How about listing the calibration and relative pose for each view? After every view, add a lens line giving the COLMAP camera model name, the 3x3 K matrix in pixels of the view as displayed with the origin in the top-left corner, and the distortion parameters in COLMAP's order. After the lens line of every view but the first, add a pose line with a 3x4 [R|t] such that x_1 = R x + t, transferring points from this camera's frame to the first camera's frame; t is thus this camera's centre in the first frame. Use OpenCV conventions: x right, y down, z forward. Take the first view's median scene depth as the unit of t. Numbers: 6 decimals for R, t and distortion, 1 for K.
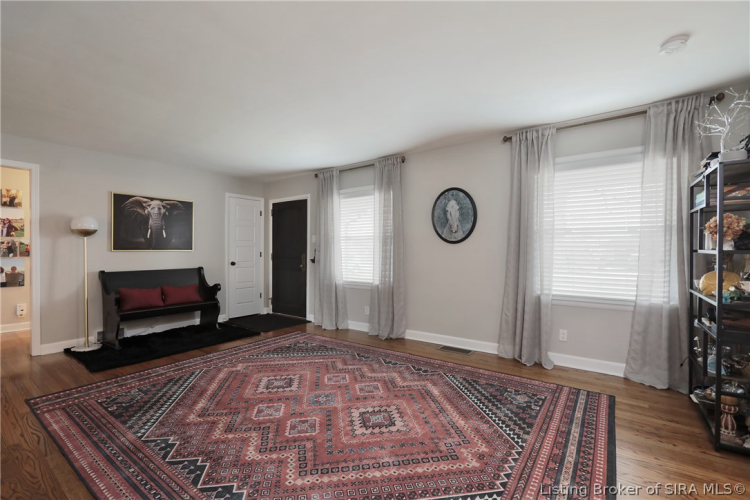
lens RADIAL K [[330.7, 0, 370.9], [0, 330.7, 253.7], [0, 0, 1]] dist [-0.005651, 0.000671]
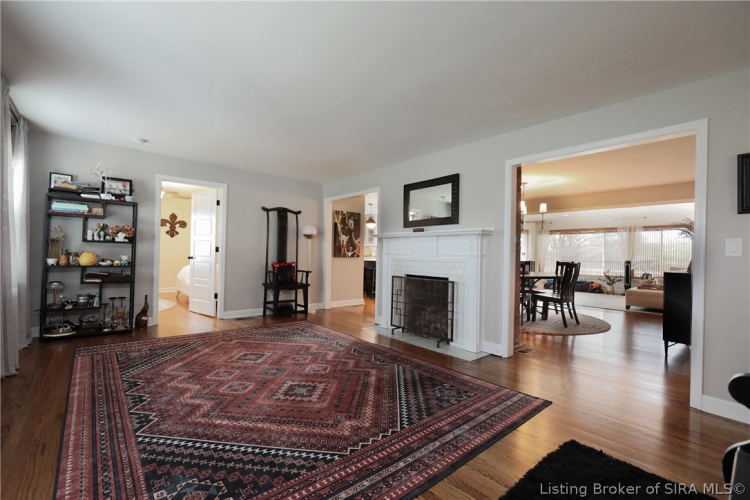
lens RADIAL K [[330.7, 0, 370.3], [0, 330.7, 247.9], [0, 0, 1]] dist [-0.005651, 0.000671]
pose [[-0.971077, -0.018659, 0.238037, -0.670979], [-0.021136, 0.999746, -0.007859, 0.010331], [-0.237830, -0.012663, -0.971224, 1.841523]]
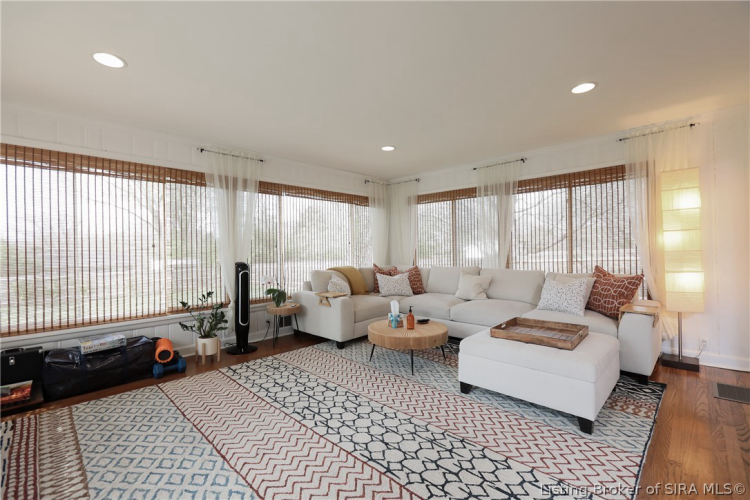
lens RADIAL K [[330.7, 0, 368.8], [0, 330.7, 250.8], [0, 0, 1]] dist [-0.005651, 0.000671]
pose [[-0.154660, 0.001934, -0.987966, -1.213238], [0.013368, 0.999911, -0.000136, 0.023641], [0.987877, -0.013228, -0.154672, -1.400915]]
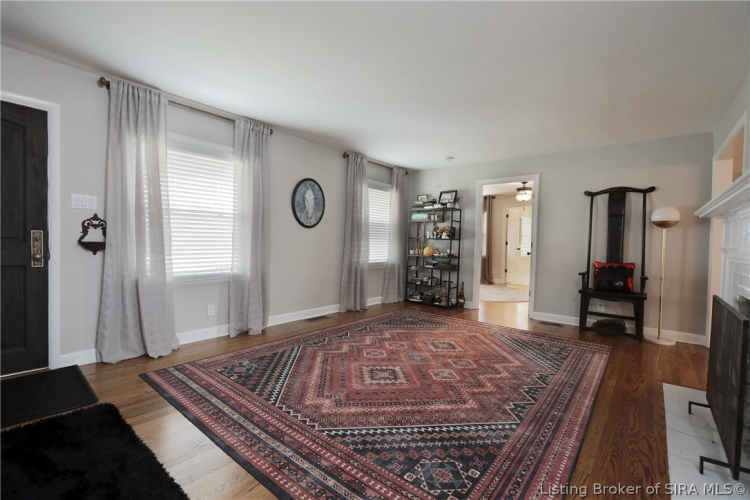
lens RADIAL K [[330.7, 0, 370.7], [0, 330.7, 248.7], [0, 0, 1]] dist [-0.005651, 0.000671]
pose [[0.065586, -0.018925, 0.997667, -1.211680], [-0.015994, 0.999672, 0.020015, 0.020813], [-0.997719, -0.017269, 0.065262, 0.988512]]
